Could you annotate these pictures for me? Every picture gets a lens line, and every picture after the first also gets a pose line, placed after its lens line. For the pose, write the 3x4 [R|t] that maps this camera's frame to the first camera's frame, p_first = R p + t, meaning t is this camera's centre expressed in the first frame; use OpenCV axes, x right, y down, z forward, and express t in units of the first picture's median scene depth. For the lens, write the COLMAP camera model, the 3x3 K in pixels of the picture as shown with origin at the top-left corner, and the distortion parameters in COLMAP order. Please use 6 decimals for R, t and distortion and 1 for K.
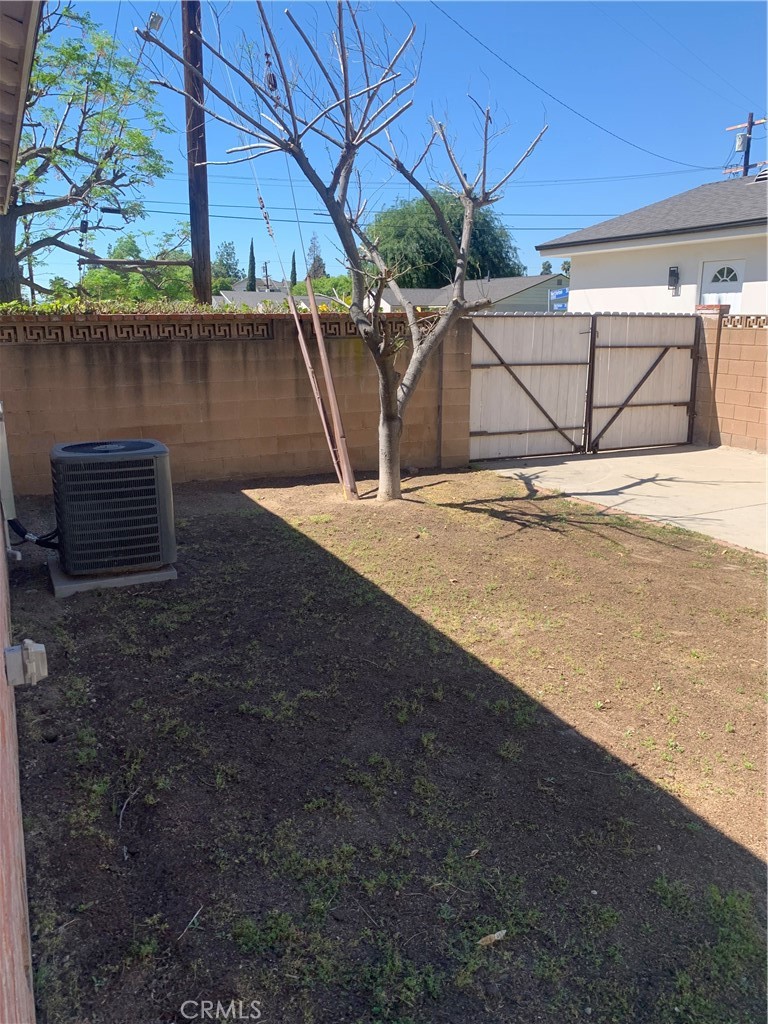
lens RADIAL K [[777.9, 0, 384.0], [0, 777.9, 512.0], [0, 0, 1]] dist [0.020869, -0.001454]
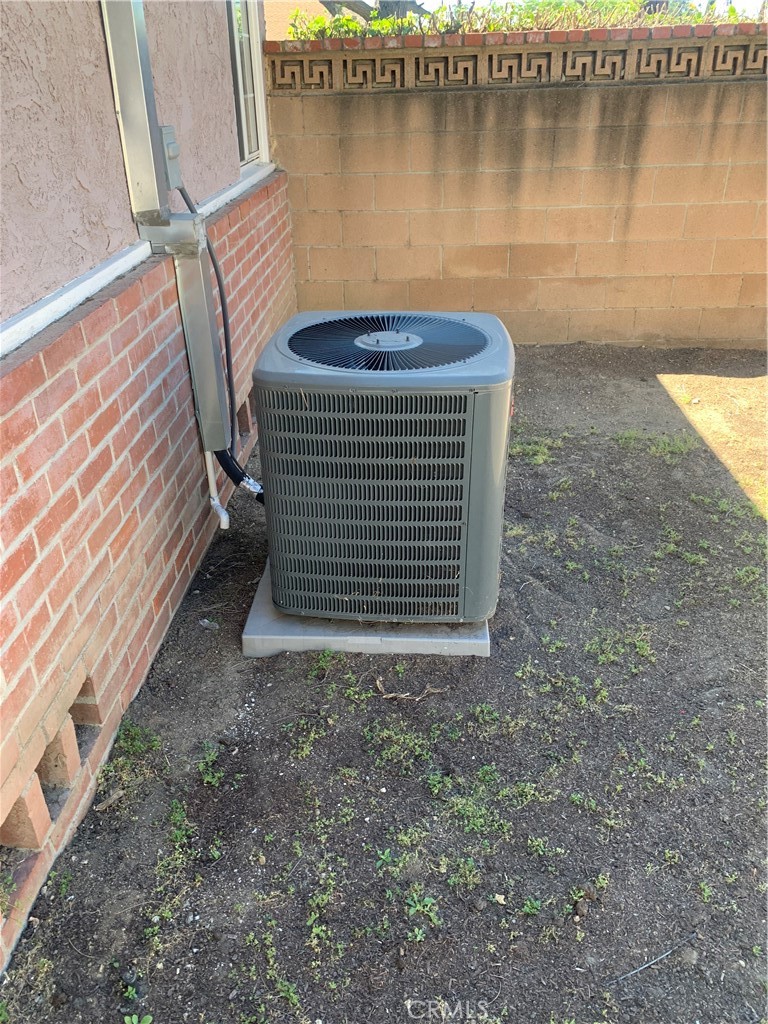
lens RADIAL K [[777.9, 0, 384.0], [0, 777.9, 512.0], [0, 0, 1]] dist [0.020869, -0.001454]
pose [[0.878476, 0.221227, -0.423484, -0.099050], [-0.100143, 0.951913, 0.289541, -0.080708], [0.467175, -0.211946, 0.858386, 0.407881]]
